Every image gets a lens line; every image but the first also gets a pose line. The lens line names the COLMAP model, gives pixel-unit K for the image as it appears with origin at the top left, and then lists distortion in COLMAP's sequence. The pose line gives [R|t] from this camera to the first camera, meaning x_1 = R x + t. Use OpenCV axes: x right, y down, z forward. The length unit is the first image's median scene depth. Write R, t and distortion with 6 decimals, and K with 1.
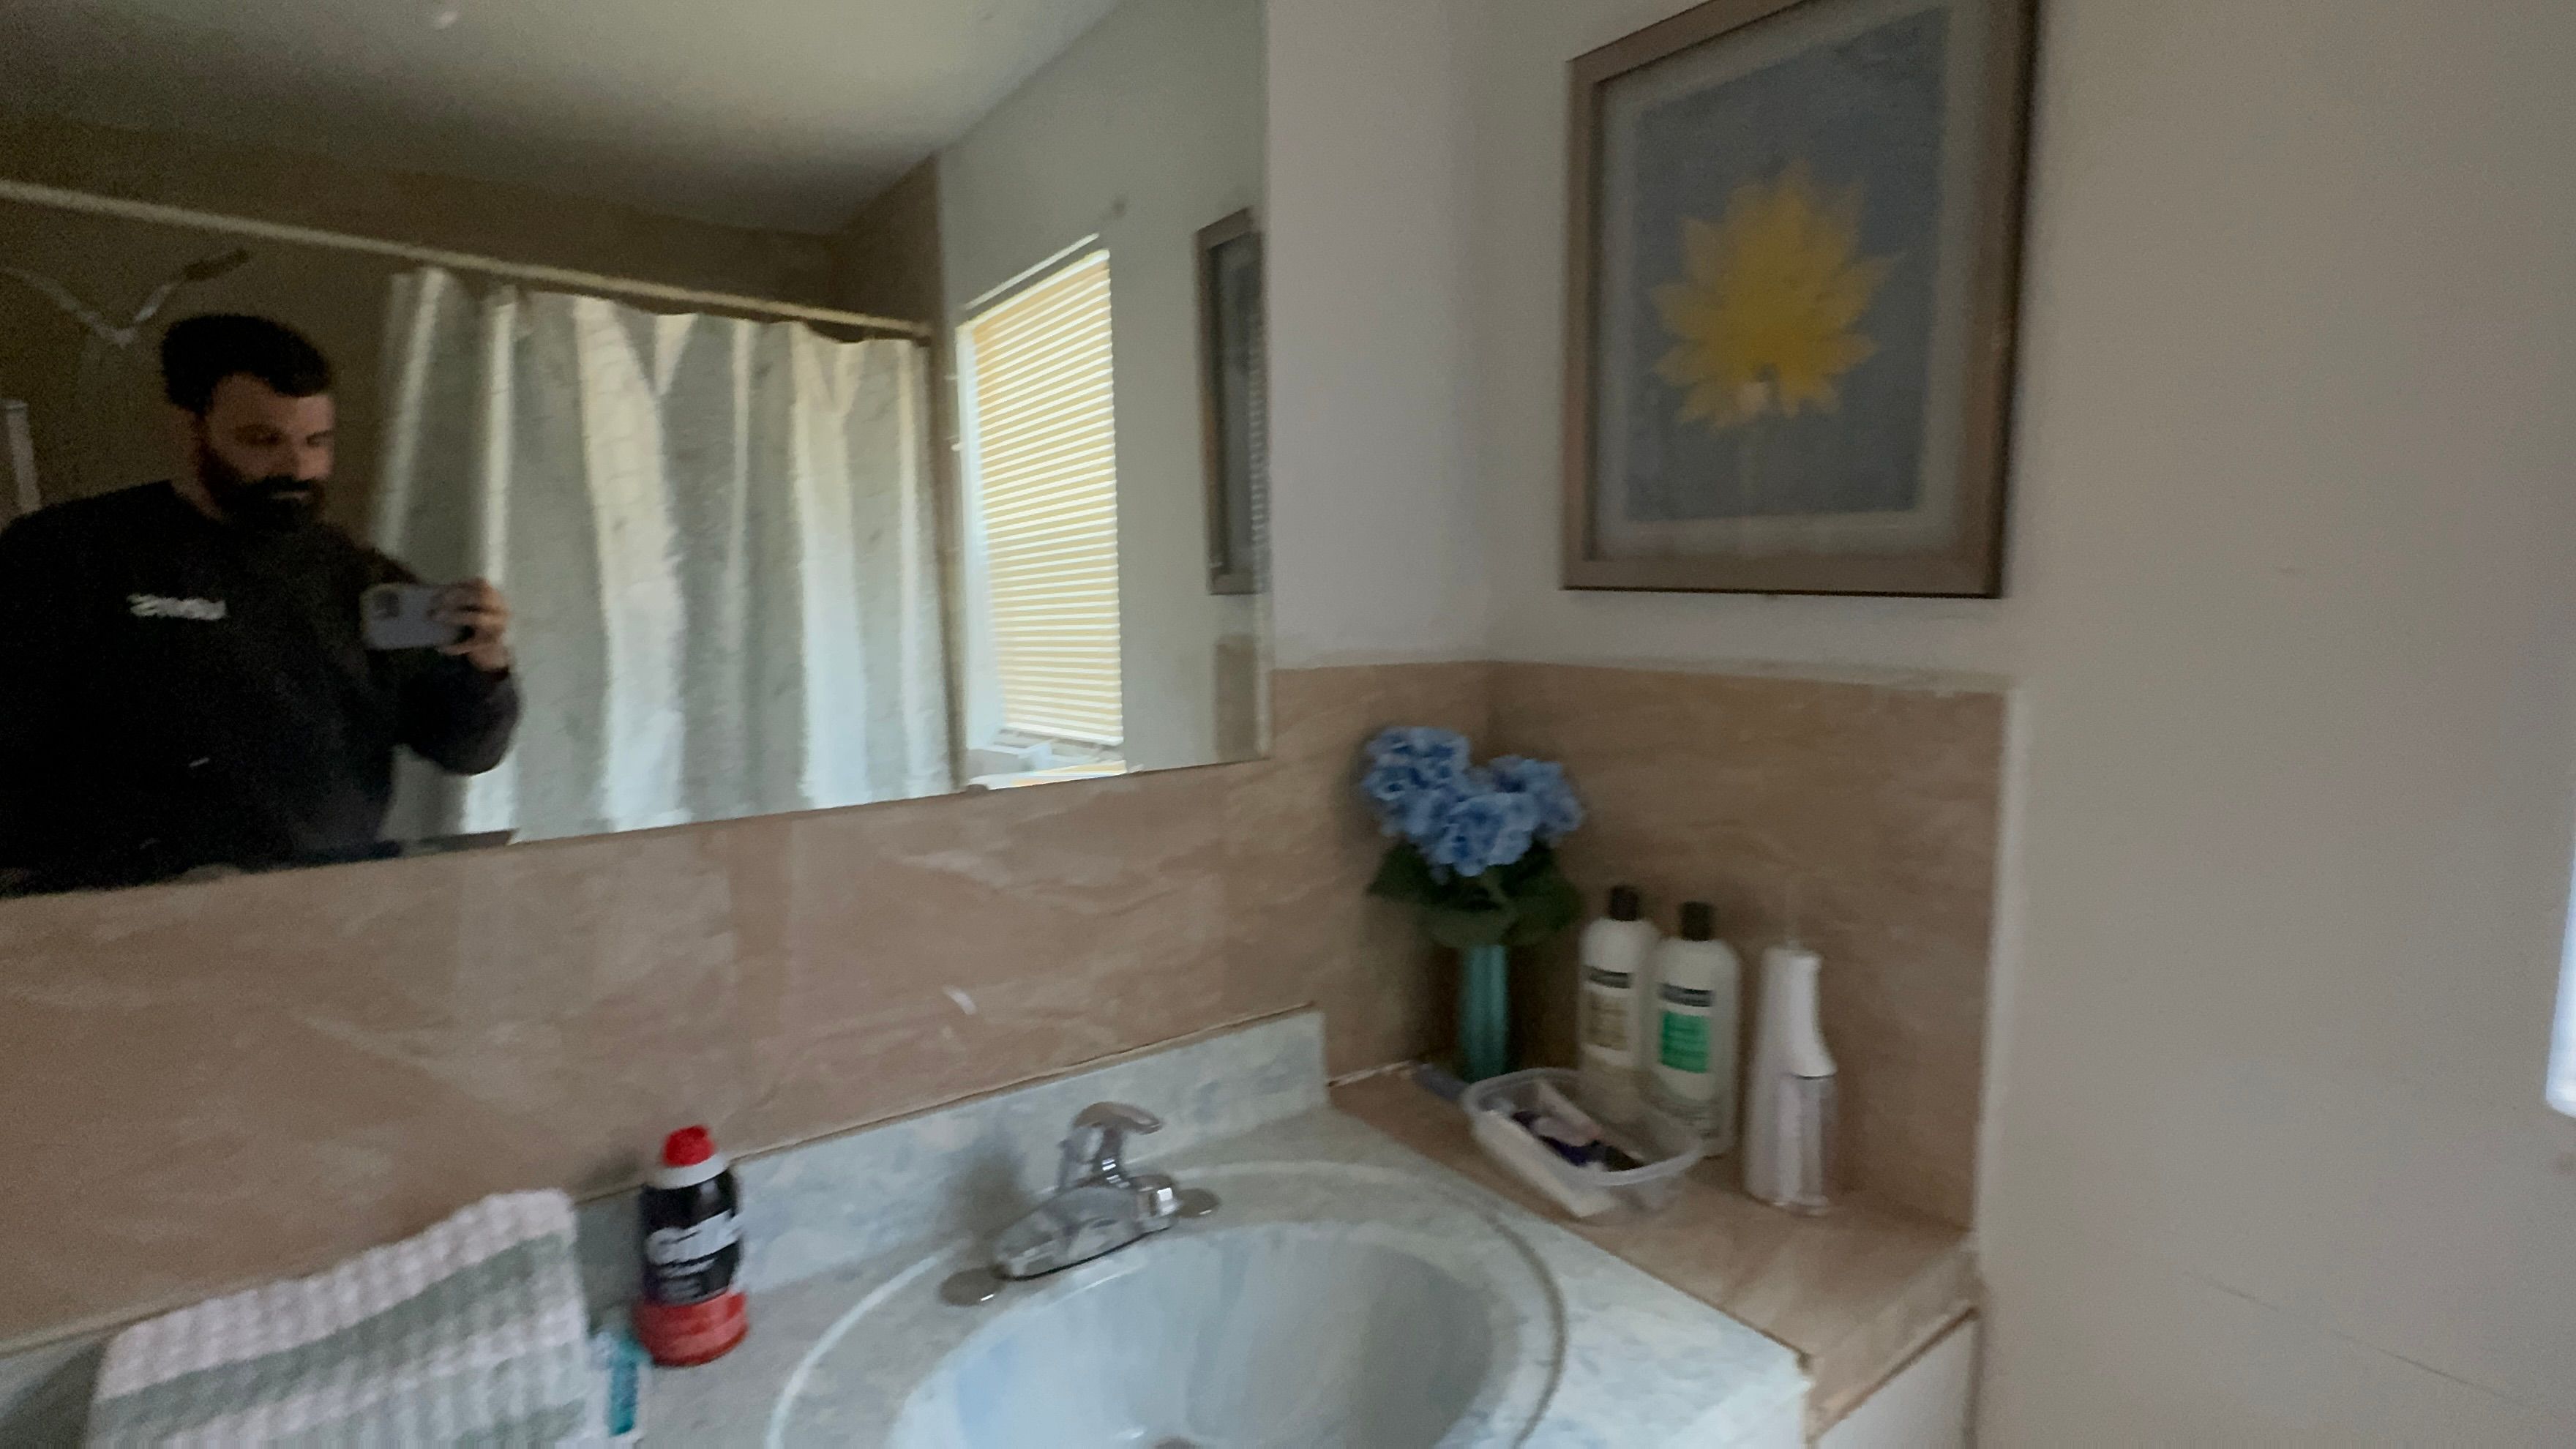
lens RADIAL K [[1182.1, 0, 1284.0], [0, 1182.1, 710.1], [0, 0, 1]] dist [-0.004394, 0.002514]
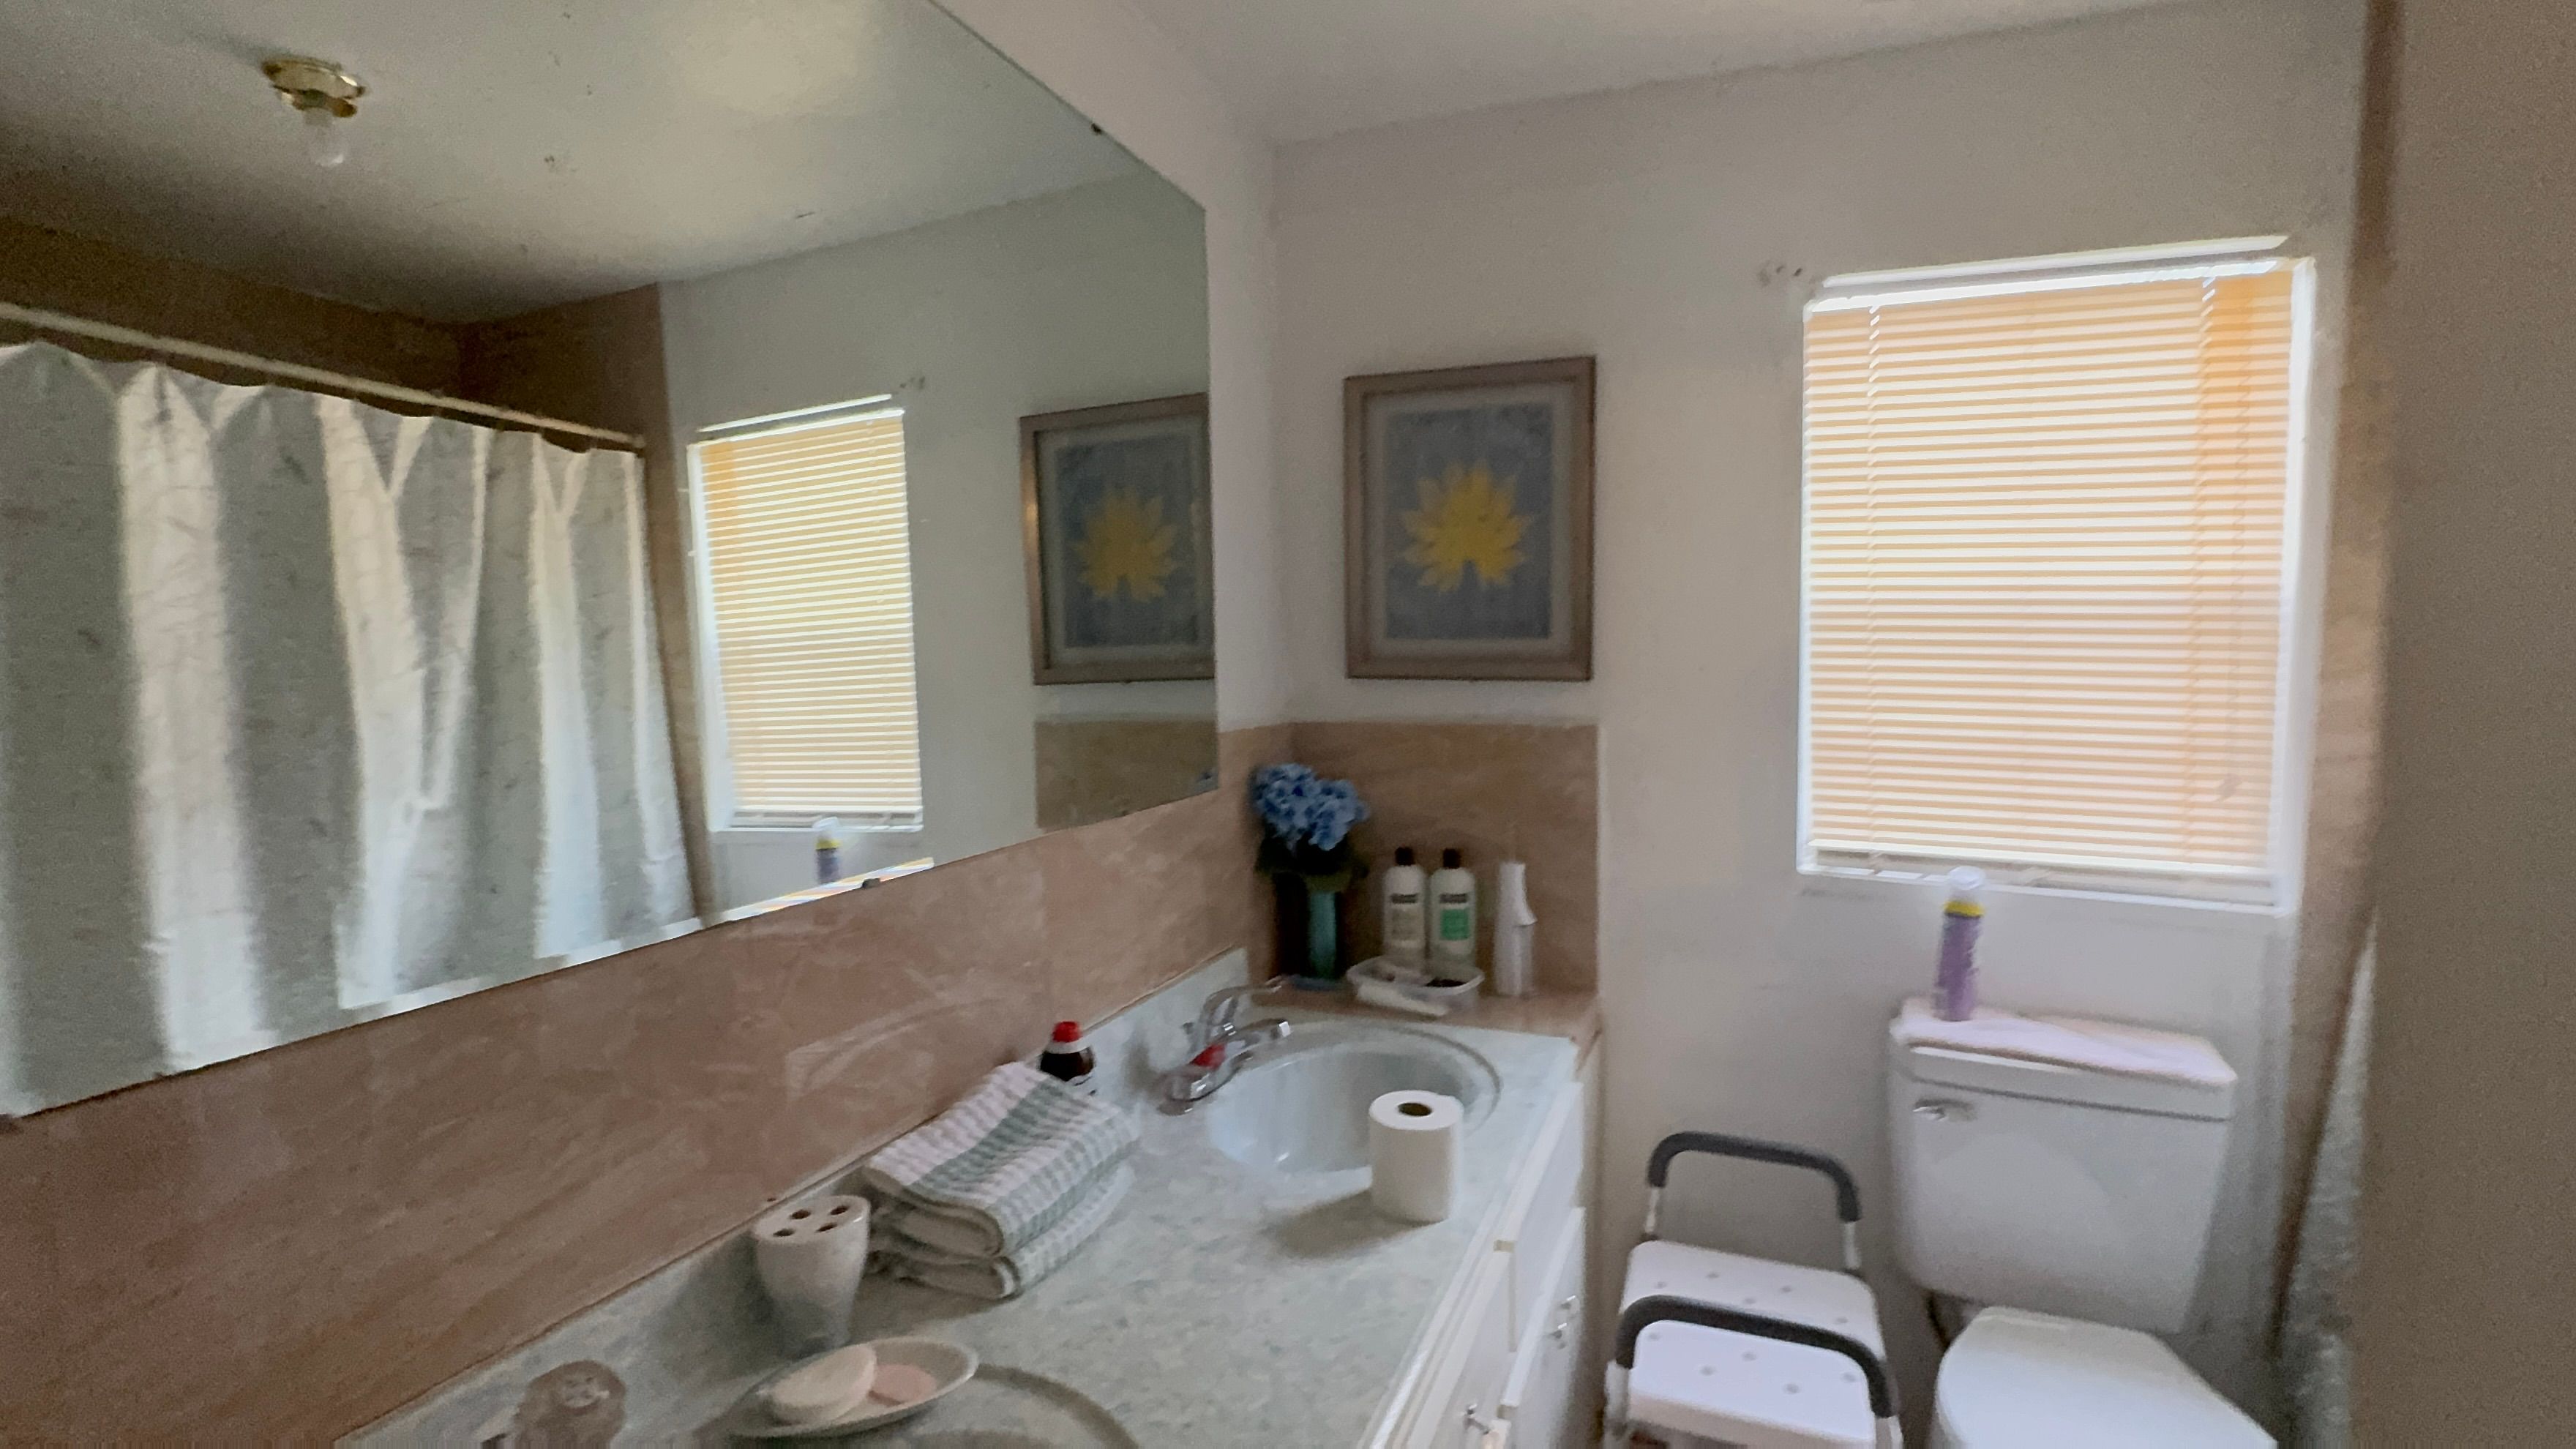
lens RADIAL K [[1182.1, 0, 1295.2], [0, 1182.1, 723.2], [0, 0, 1]] dist [-0.004394, 0.002514]
pose [[0.847762, -0.039517, 0.528903, -0.749918], [0.066598, 0.997259, -0.032238, 0.011803], [-0.526179, 0.062555, 0.848070, -0.403078]]
